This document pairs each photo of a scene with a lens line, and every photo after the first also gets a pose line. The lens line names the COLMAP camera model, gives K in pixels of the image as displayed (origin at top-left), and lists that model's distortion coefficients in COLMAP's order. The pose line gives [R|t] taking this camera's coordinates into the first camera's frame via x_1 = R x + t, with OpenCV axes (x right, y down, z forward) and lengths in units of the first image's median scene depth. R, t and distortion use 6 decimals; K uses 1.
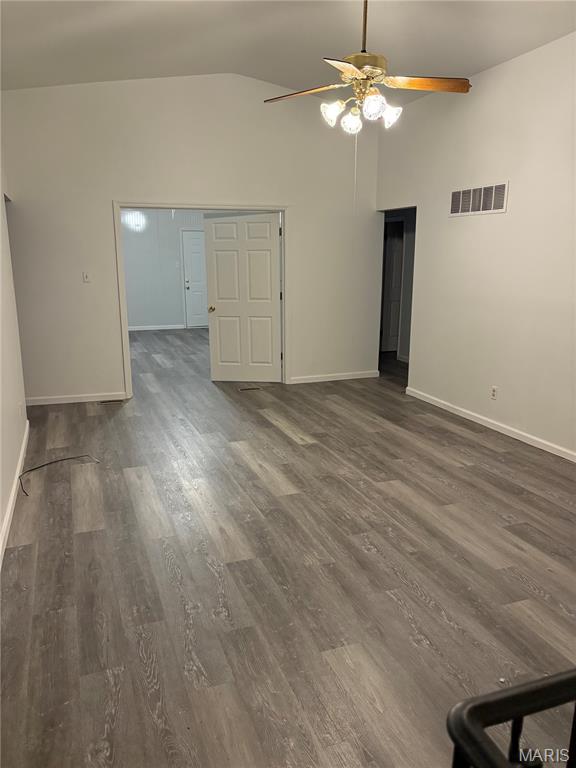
lens RADIAL K [[581.2, 0, 283.5], [0, 581.2, 387.8], [0, 0, 1]] dist [0.053137, -0.060974]
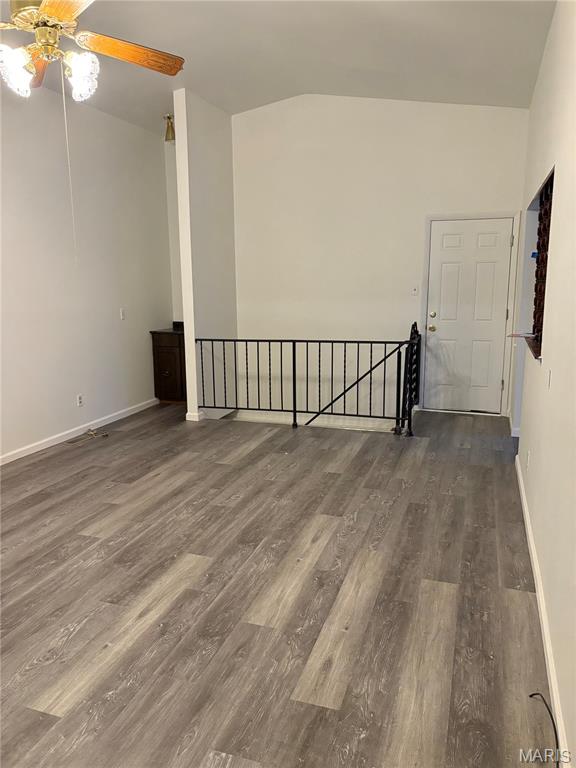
lens RADIAL K [[581.2, 0, 283.5], [0, 581.2, 387.8], [0, 0, 1]] dist [0.053137, -0.060974]
pose [[-0.775298, -0.110641, 0.621829, -0.654227], [0.150817, 0.923626, 0.352377, -0.353322], [-0.613325, 0.366980, -0.699399, 1.635339]]
